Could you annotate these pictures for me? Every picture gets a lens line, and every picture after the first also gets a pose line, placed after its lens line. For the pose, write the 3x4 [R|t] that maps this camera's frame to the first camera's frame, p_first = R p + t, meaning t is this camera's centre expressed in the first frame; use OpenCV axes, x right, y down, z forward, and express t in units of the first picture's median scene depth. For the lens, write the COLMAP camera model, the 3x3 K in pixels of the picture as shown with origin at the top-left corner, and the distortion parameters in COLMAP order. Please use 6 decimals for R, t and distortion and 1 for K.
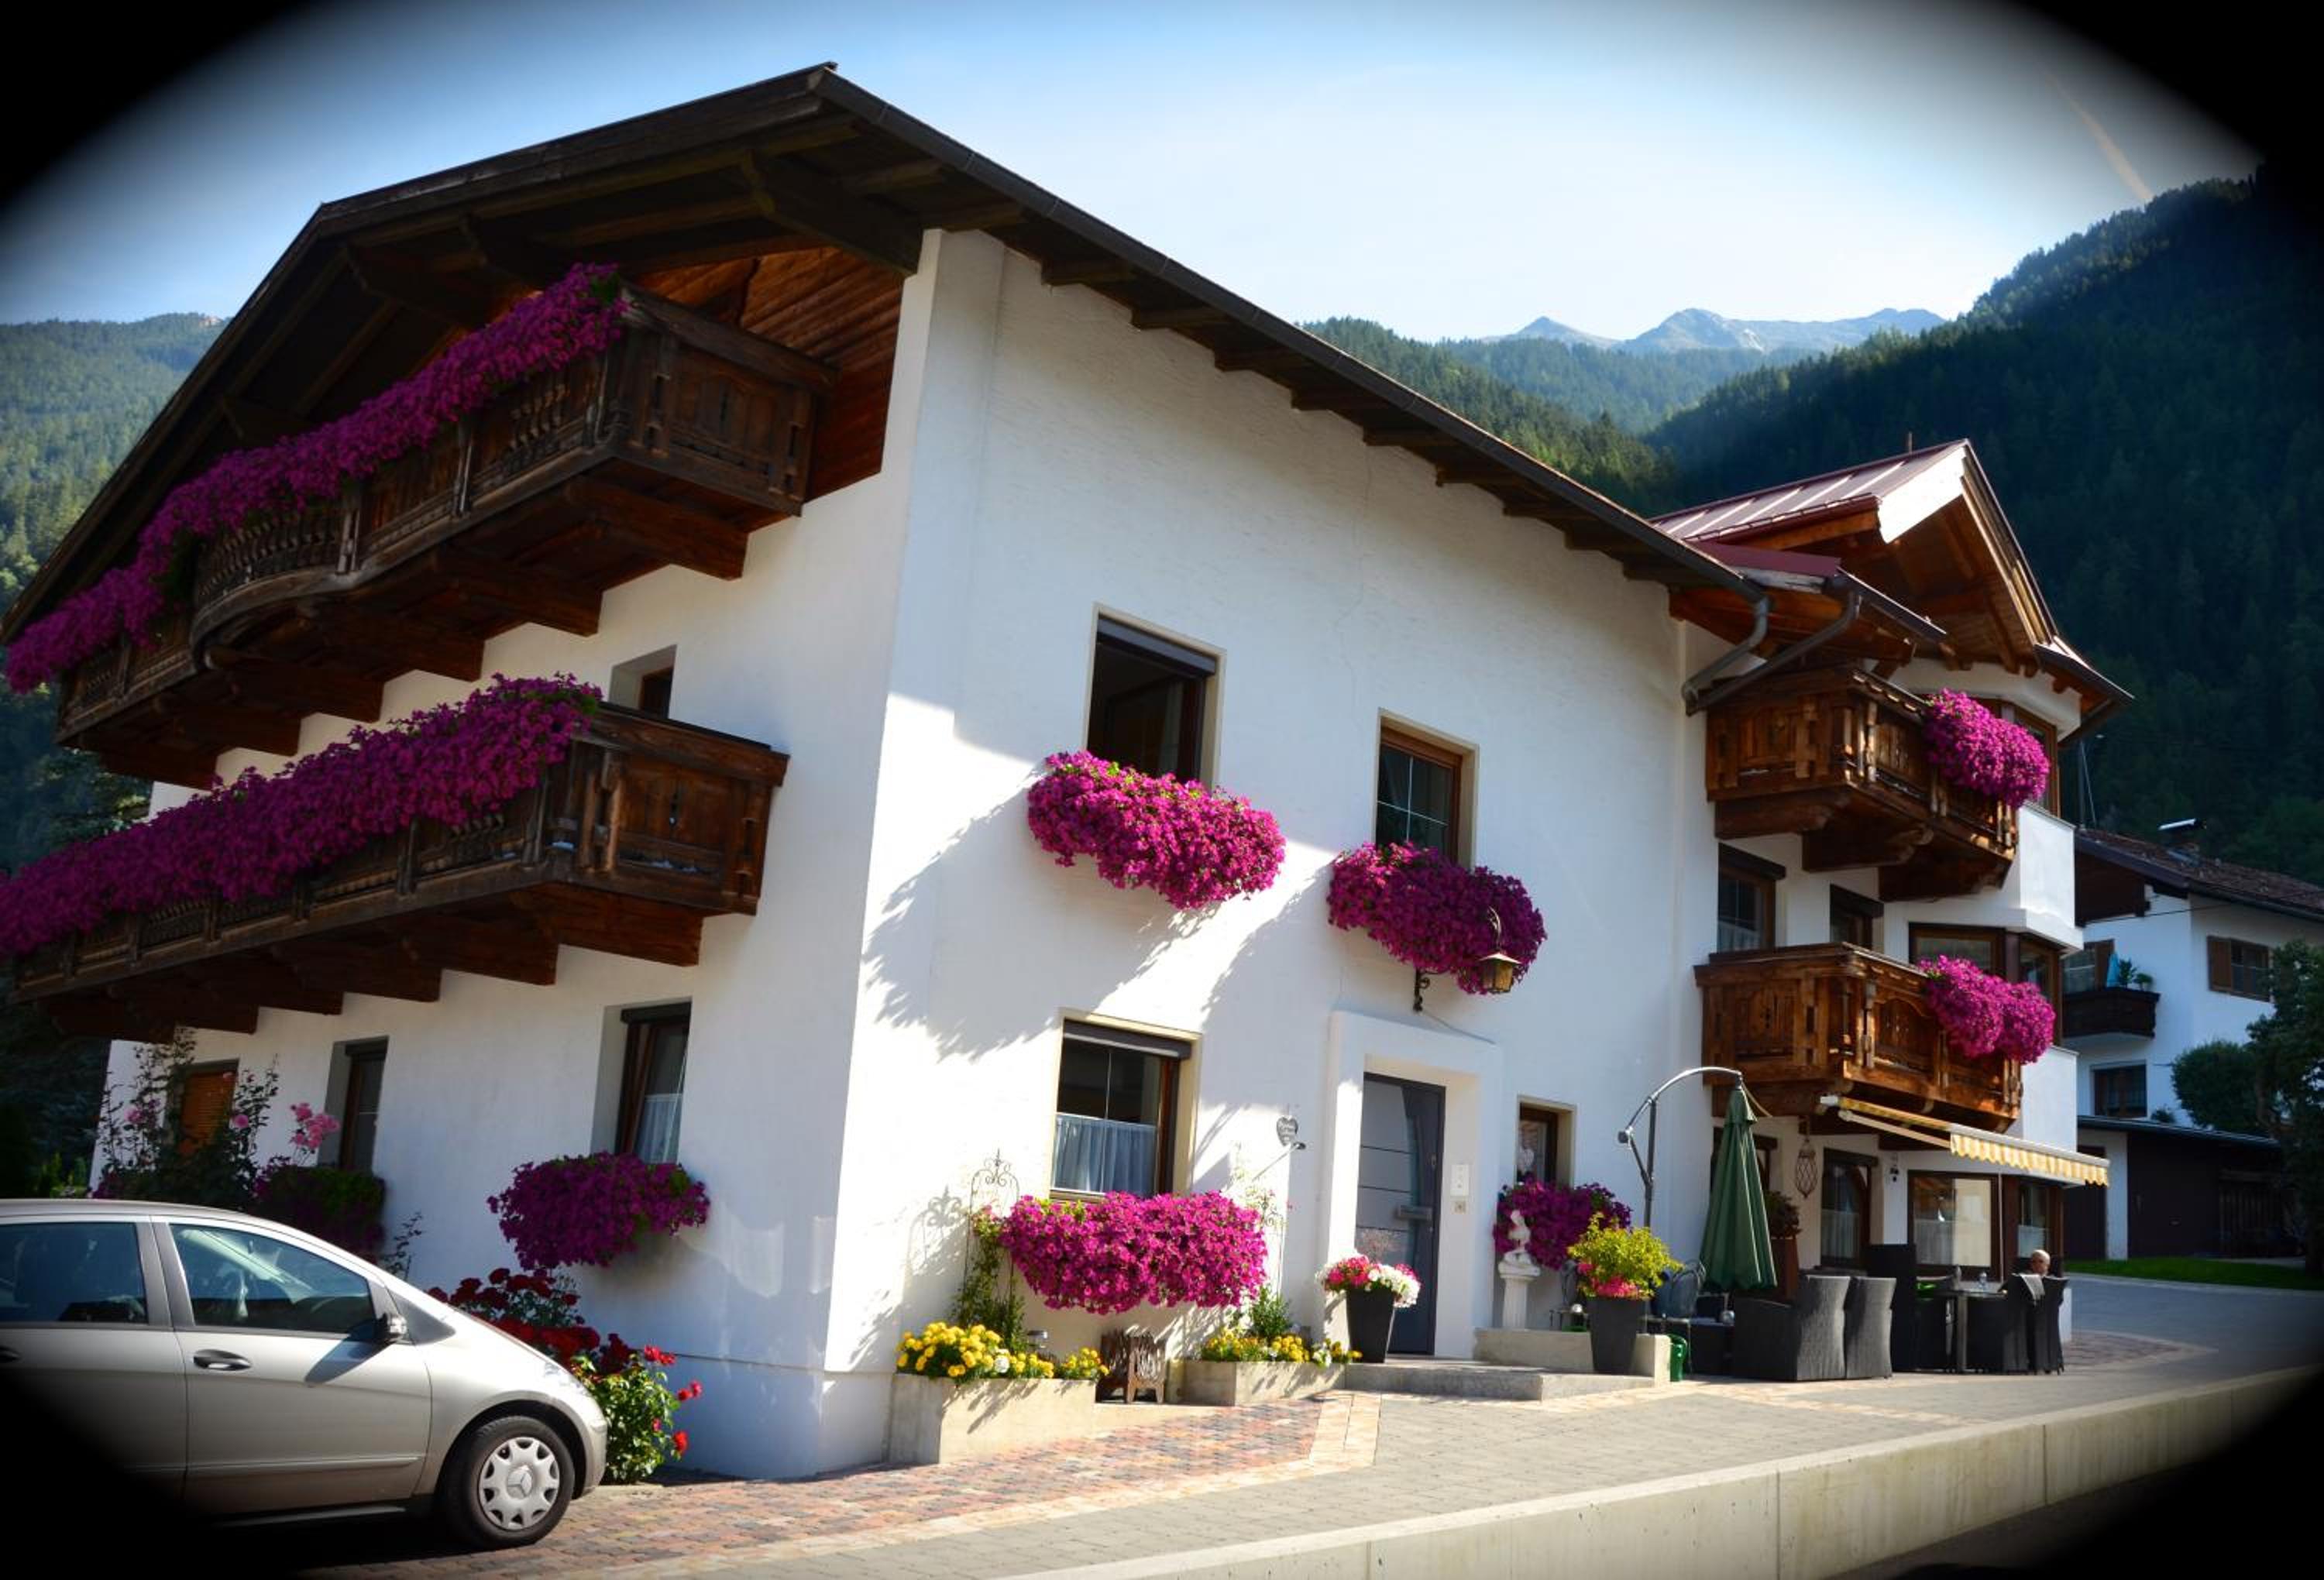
lens RADIAL K [[2048.6, 0, 1330.4], [0, 2048.6, 896.2], [0, 0, 1]] dist [-0.125861, 0.037555]
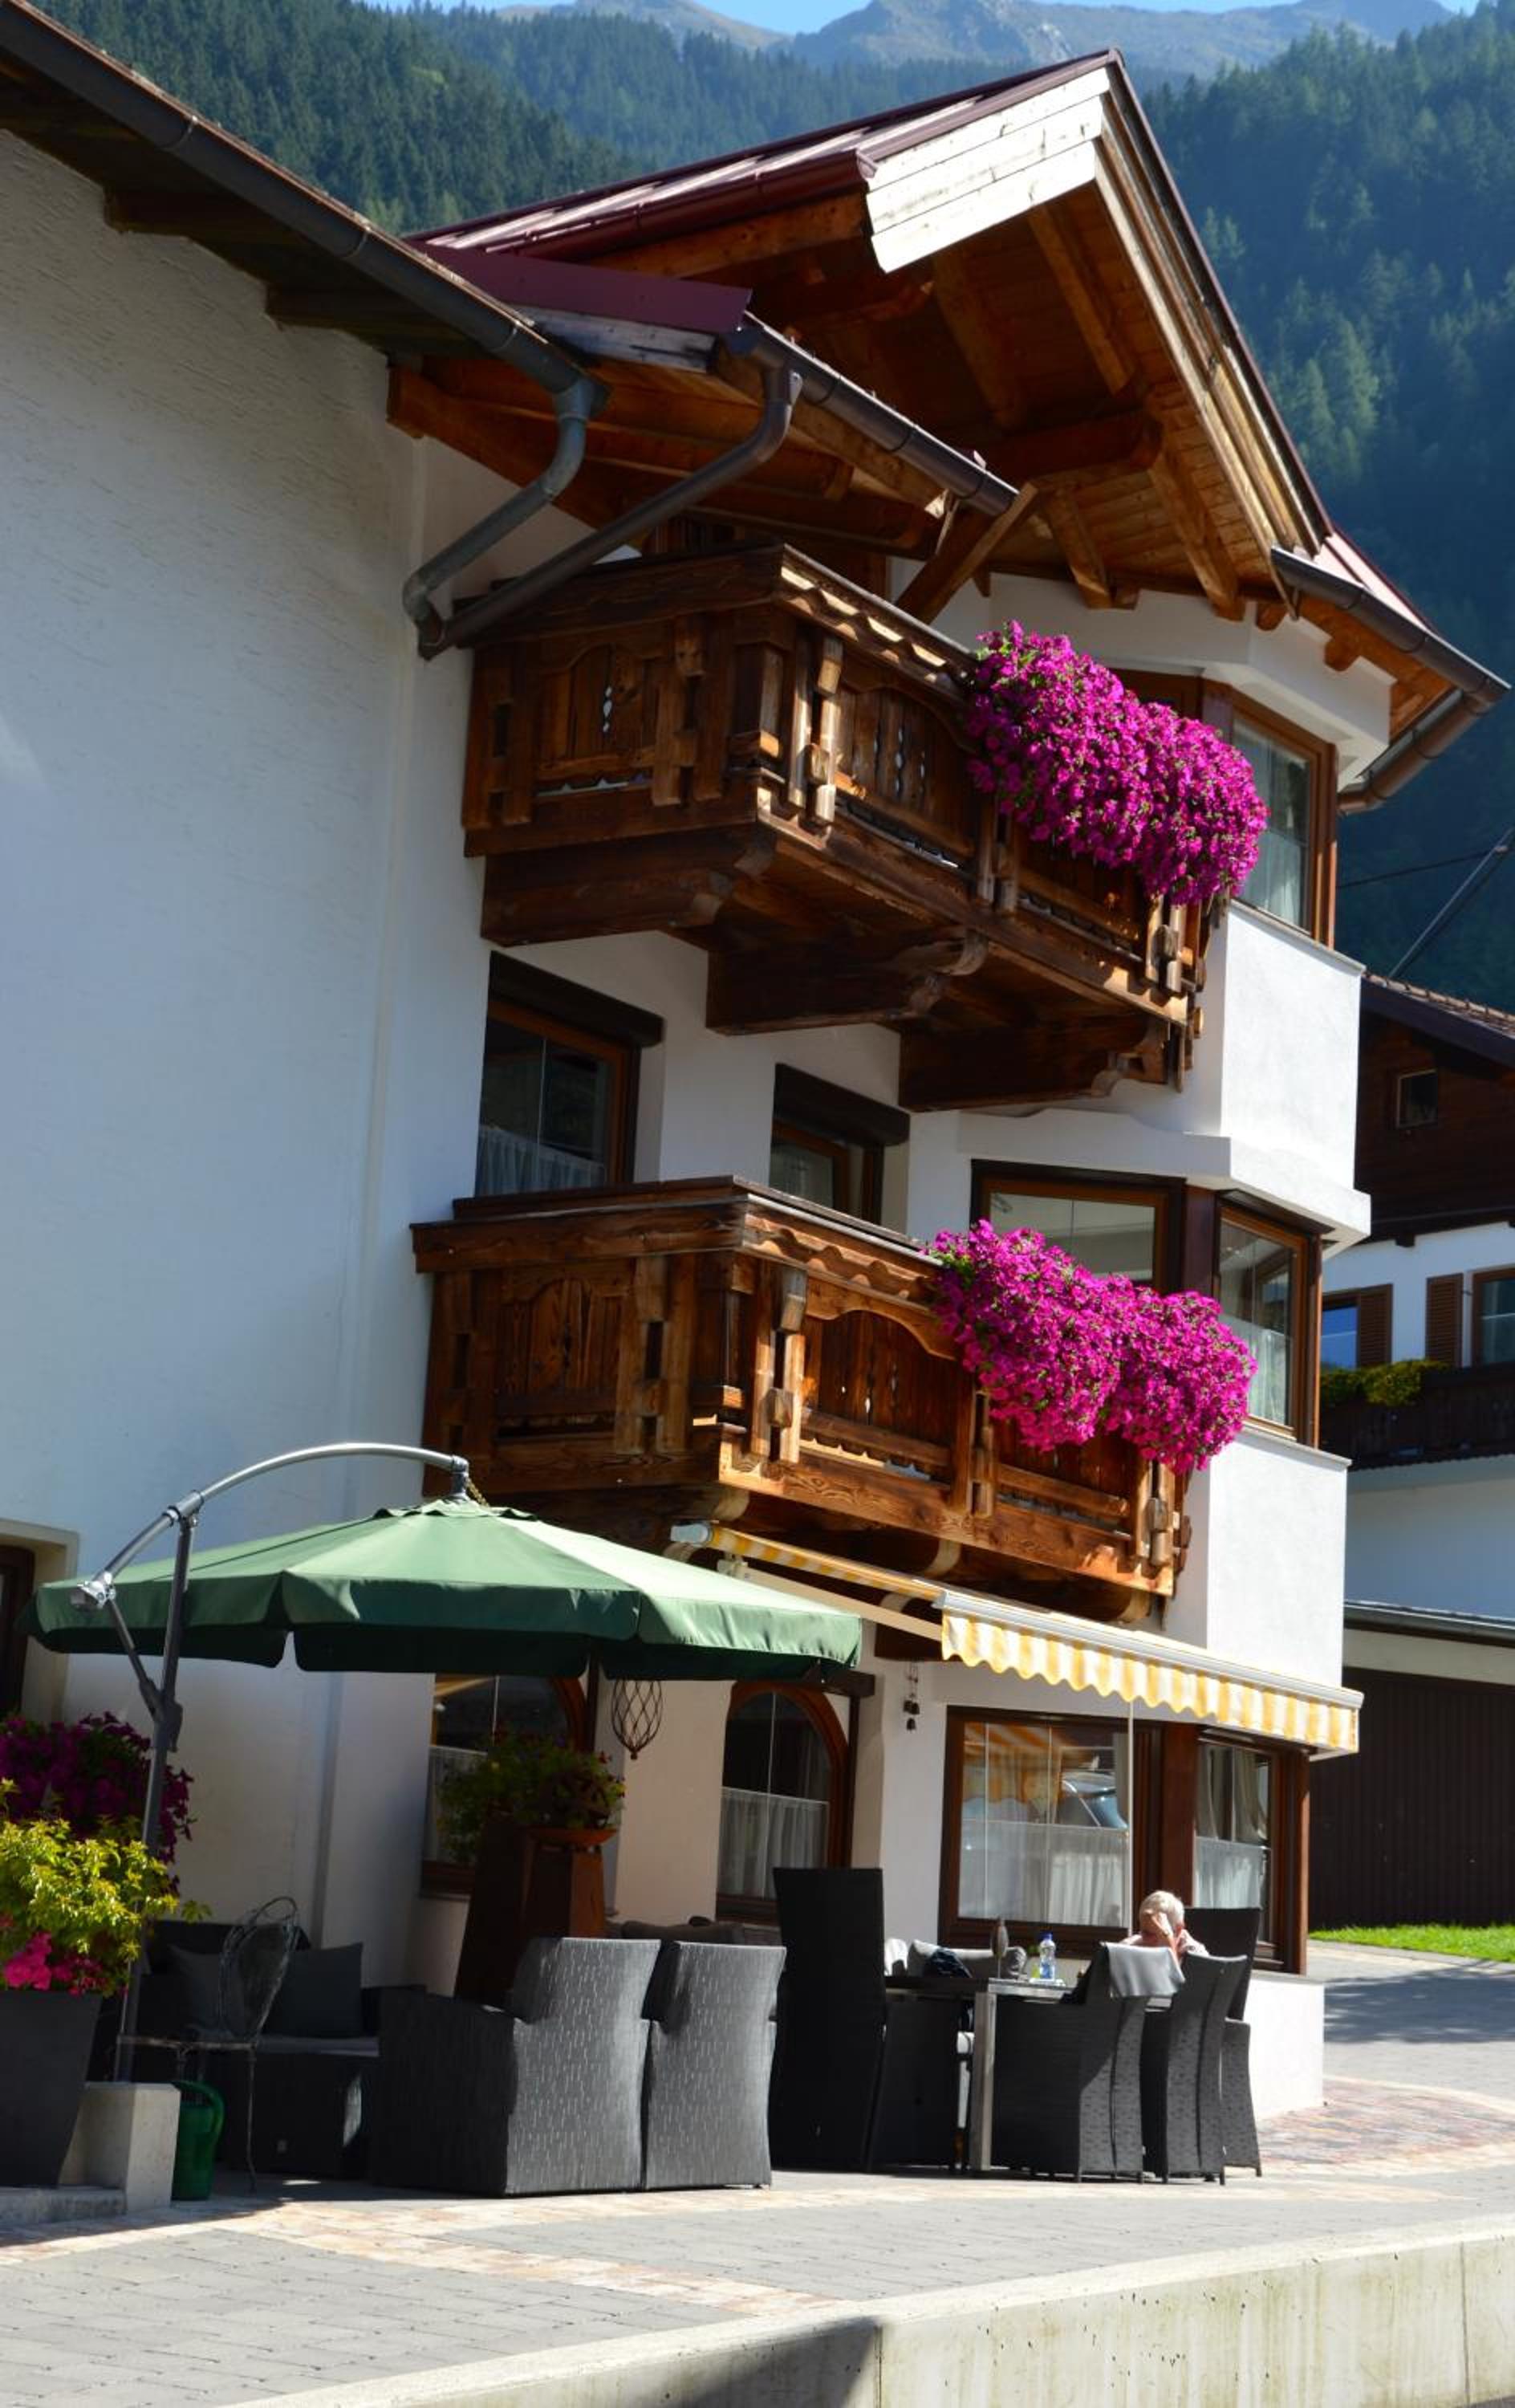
lens RADIAL K [[4115.9, 0, 761.4], [0, 4115.9, 1202.7], [0, 0, 1]] dist [0.311504, 0.000000]
pose [[0.989501, 0.027463, 0.141894, 0.126405], [-0.028352, 0.999589, 0.004249, 0.023395], [-0.141719, -0.008227, 0.989873, 0.107746]]
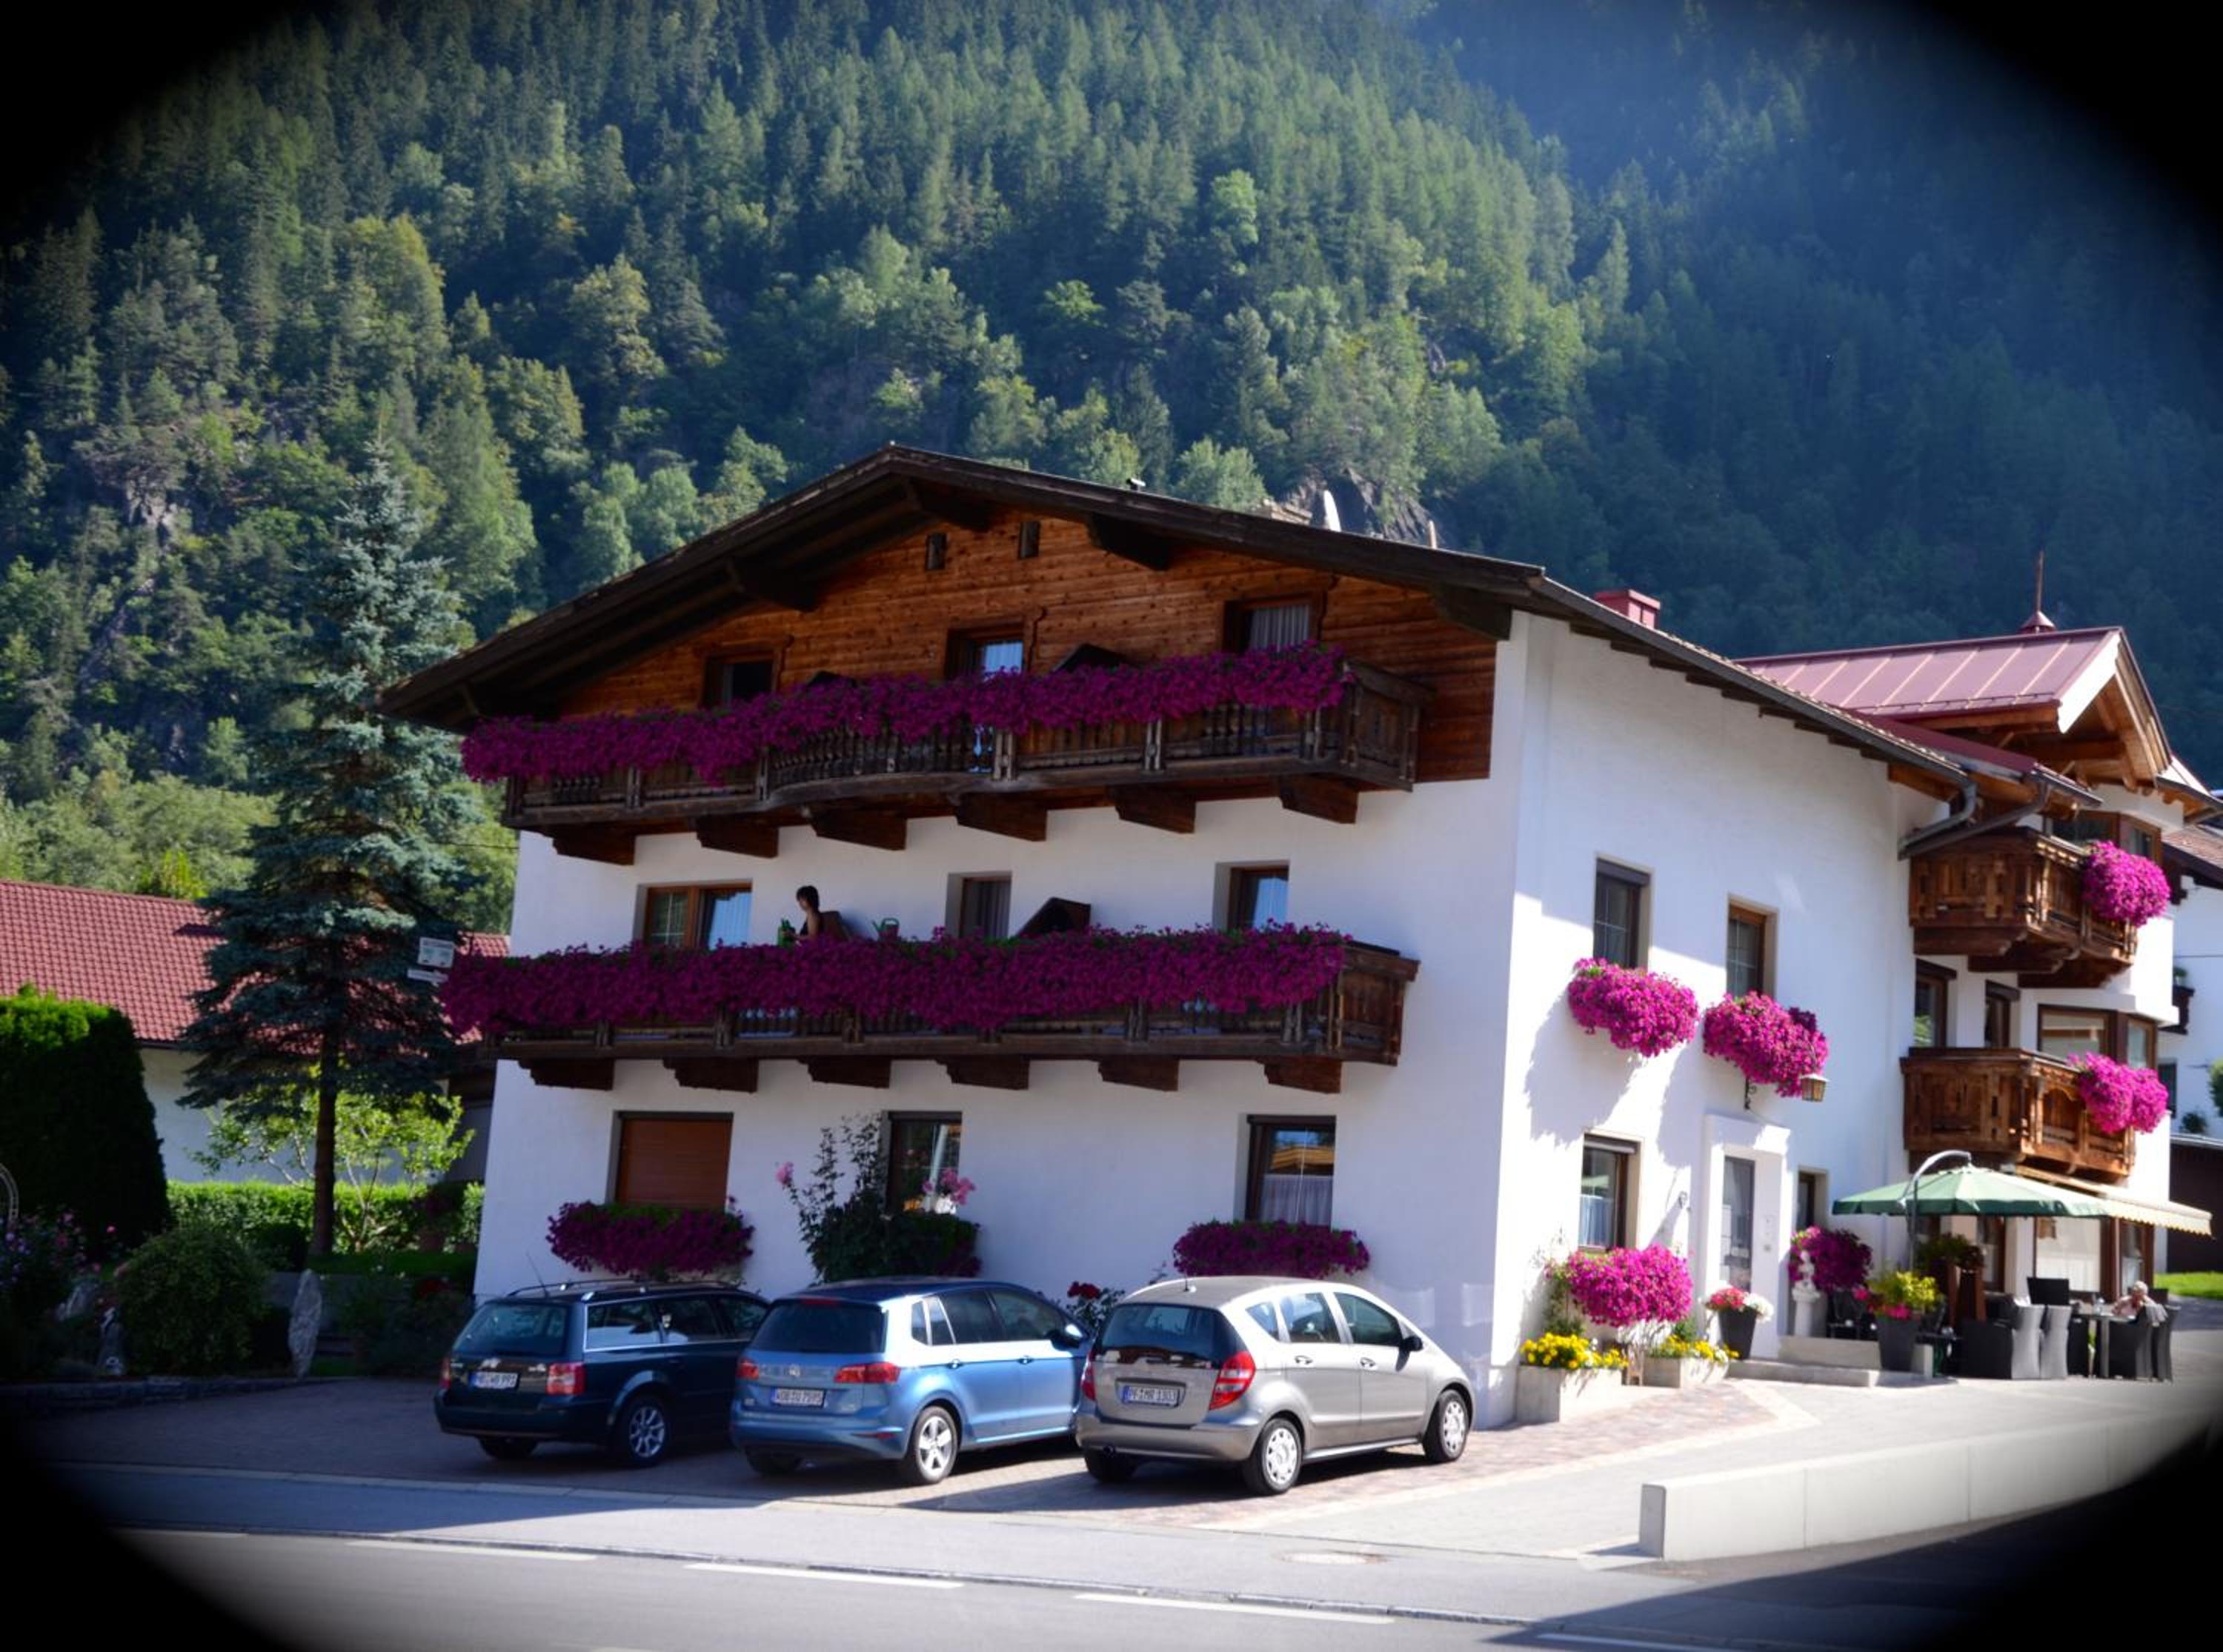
lens RADIAL K [[3017.5, 0, 1215.7], [0, 3017.5, 824.5], [0, 0, 1]] dist [0.101888, 0.000000]
pose [[0.993612, 0.027025, 0.109568, -0.469476], [-0.032617, 0.998238, 0.049571, -0.195487], [-0.108036, -0.052828, 0.992742, -0.860728]]
